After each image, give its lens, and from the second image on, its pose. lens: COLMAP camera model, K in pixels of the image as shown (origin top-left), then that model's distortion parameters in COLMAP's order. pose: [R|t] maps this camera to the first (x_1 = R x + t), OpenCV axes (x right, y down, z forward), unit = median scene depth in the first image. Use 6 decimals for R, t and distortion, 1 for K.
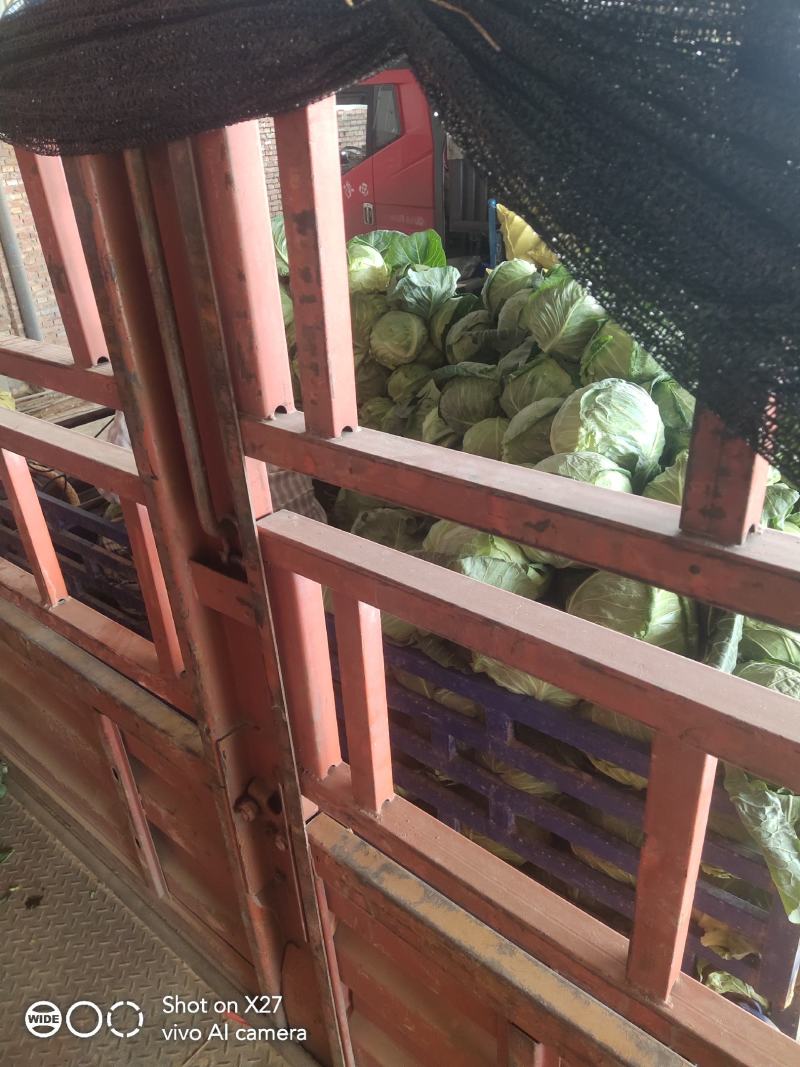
lens RADIAL K [[781.9, 0, 399.4], [0, 781.9, 547.7], [0, 0, 1]] dist [0.006685, 0.001220]
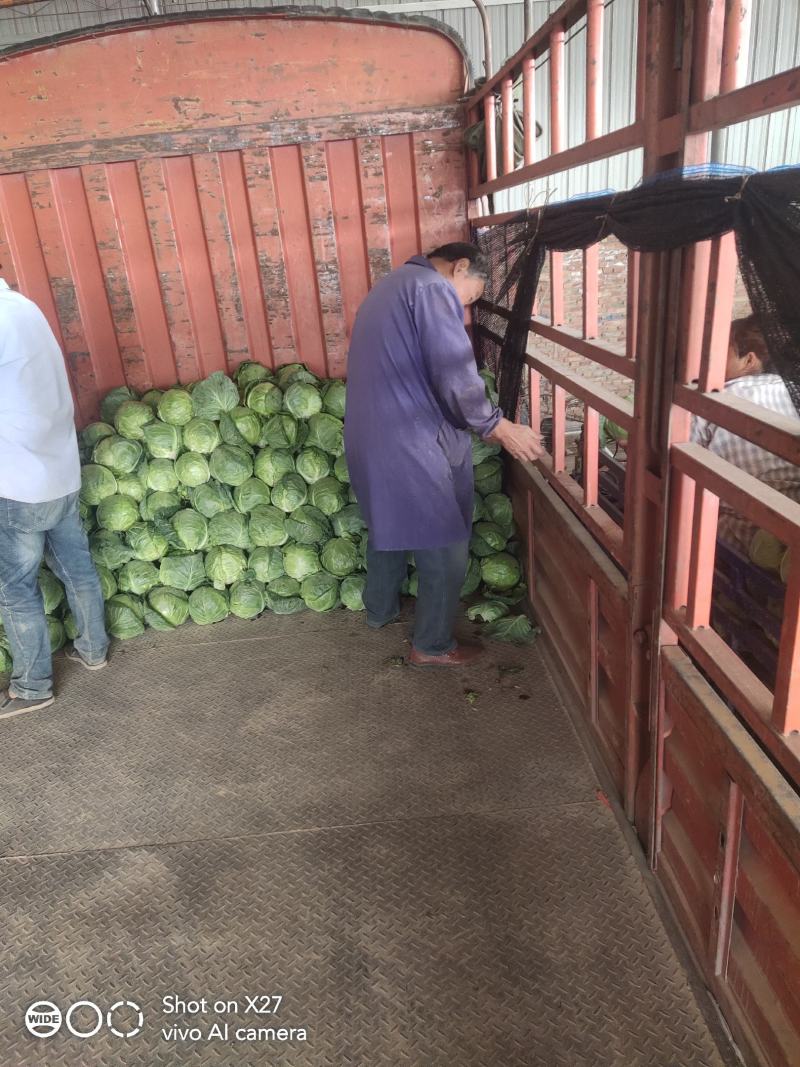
lens RADIAL K [[763.0, 0, 401.5], [0, 763.0, 554.7], [0, 0, 1]] dist [0.078610, -0.096428]
pose [[0.688245, 0.271918, -0.672591, 0.600867], [-0.306126, 0.949372, 0.070565, 0.256001], [0.657727, 0.157332, 0.736642, -0.653687]]
